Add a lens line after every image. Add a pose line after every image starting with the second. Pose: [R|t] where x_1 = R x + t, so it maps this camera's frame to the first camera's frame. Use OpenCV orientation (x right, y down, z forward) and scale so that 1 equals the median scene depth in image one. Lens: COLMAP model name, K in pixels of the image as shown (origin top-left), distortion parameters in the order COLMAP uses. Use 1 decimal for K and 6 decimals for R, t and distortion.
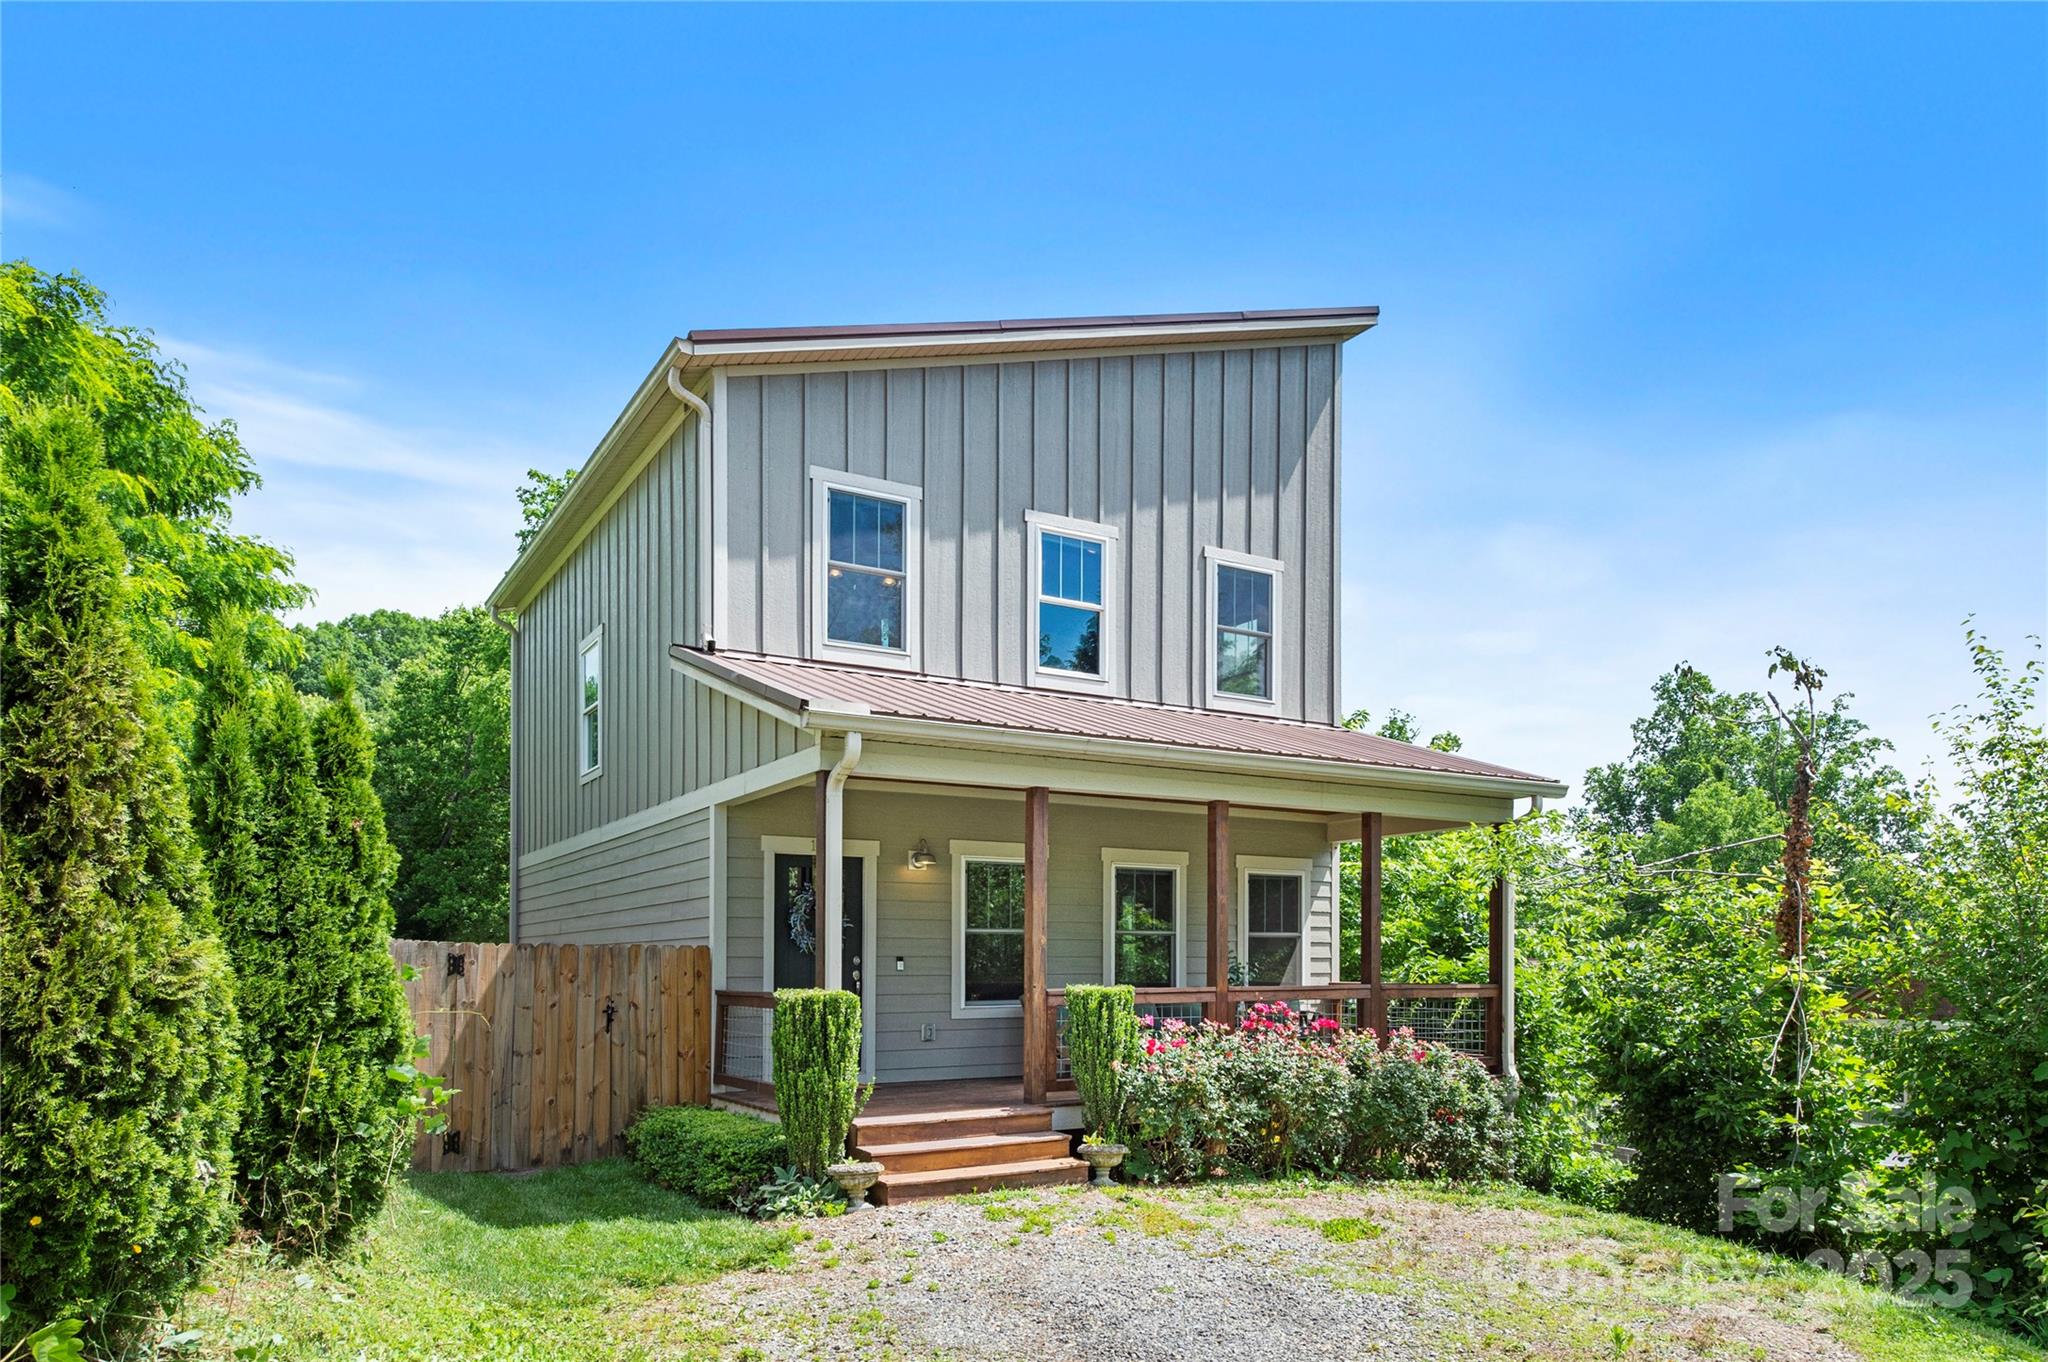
lens RADIAL K [[1252.1, 0, 1022.5], [0, 1252.1, 670.9], [0, 0, 1]] dist [0.004496, 0.000935]
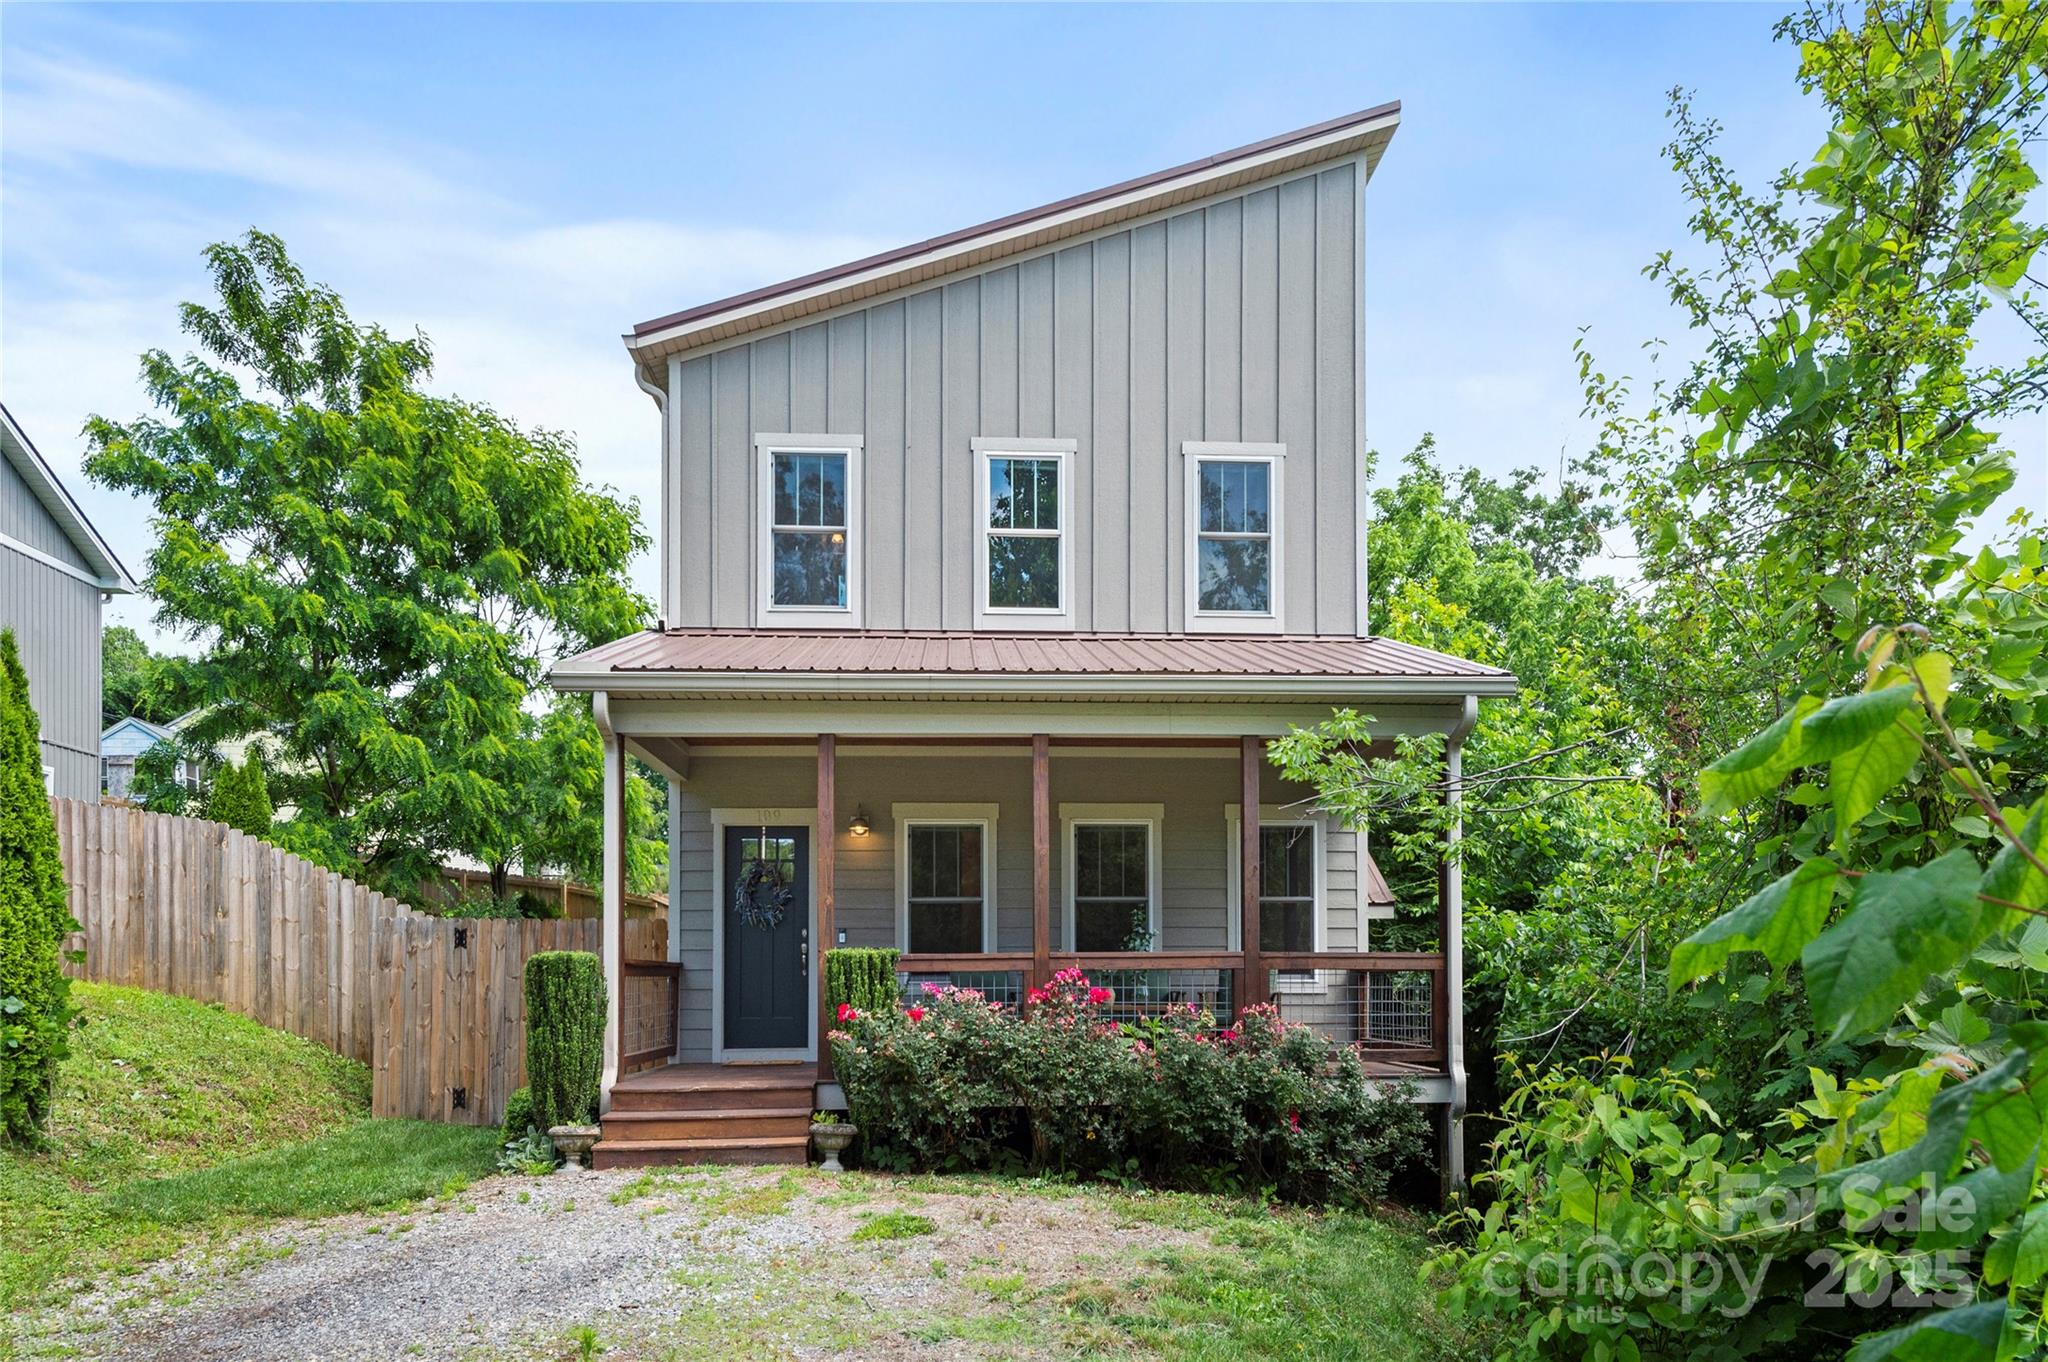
lens RADIAL K [[1330.8, 0, 1023.9], [0, 1330.8, 663.2], [0, 0, 1]] dist [0.004989, 0.001243]
pose [[0.884036, -0.103682, -0.455775, 0.483833], [0.102918, 0.994335, -0.026574, 0.066930], [0.455949, -0.023415, 0.889698, 0.164099]]
